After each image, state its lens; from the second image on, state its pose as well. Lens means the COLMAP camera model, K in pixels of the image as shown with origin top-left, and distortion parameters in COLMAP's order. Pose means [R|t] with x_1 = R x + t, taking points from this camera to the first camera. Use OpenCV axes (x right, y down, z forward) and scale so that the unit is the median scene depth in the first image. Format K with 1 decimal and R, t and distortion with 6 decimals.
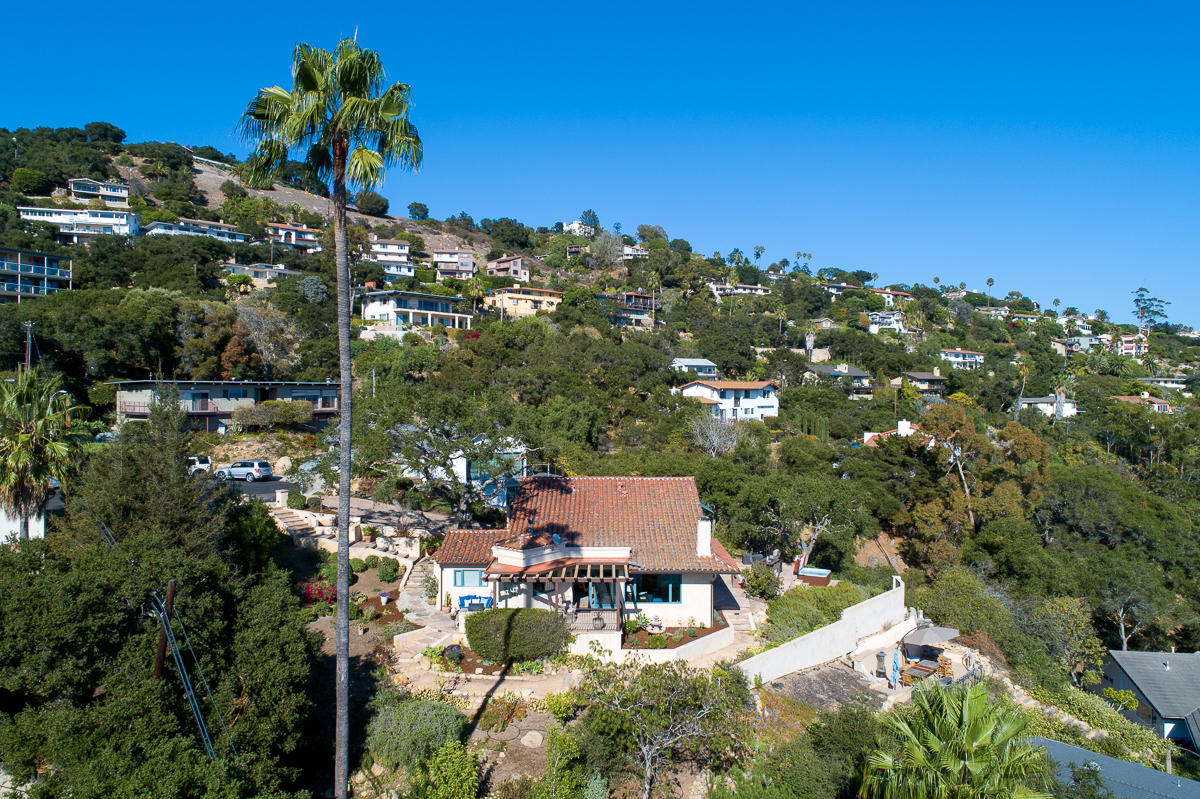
lens RADIAL K [[815.5, 0, 603.5], [0, 815.5, 397.2], [0, 0, 1]] dist [0.004258, 0.000927]
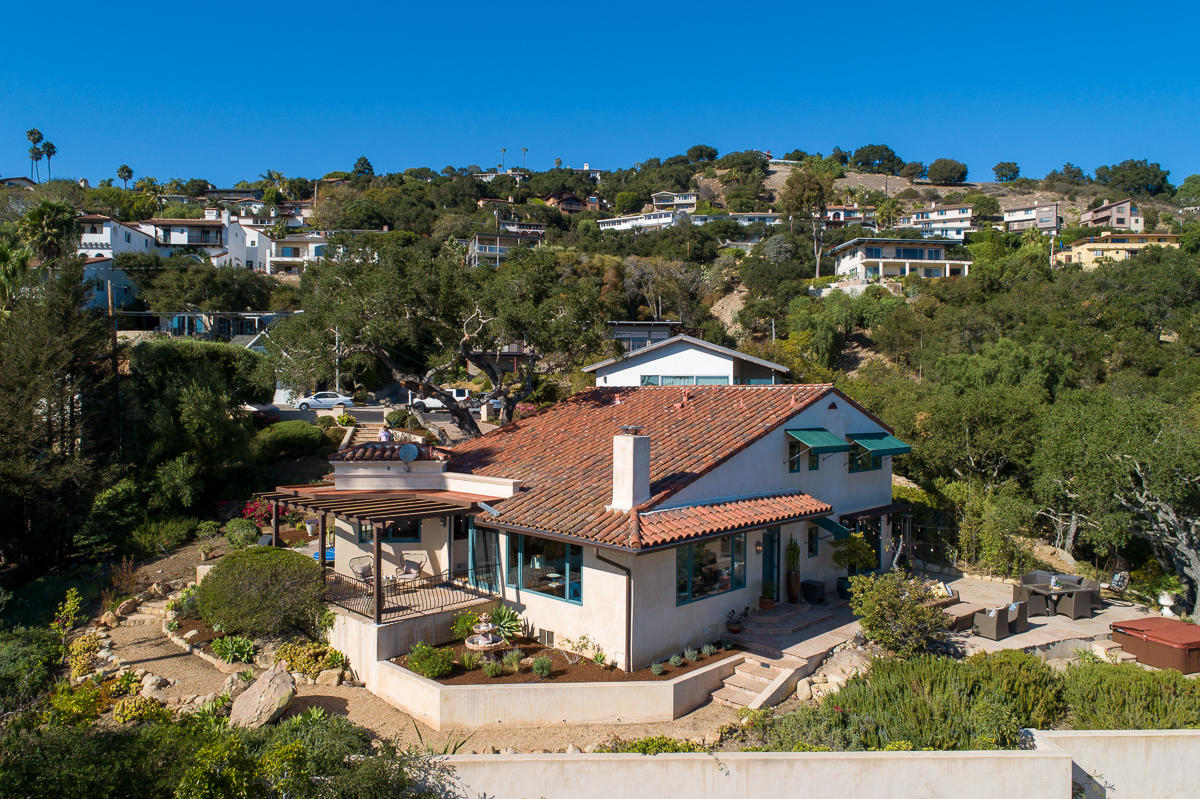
lens RADIAL K [[815.5, 0, 603.5], [0, 815.5, 397.2], [0, 0, 1]] dist [0.004258, 0.000927]
pose [[0.726028, -0.002002, -0.687662, 0.131172], [-0.004179, 0.999964, -0.007323, 0.040747], [0.687652, 0.008191, 0.725994, 0.200662]]
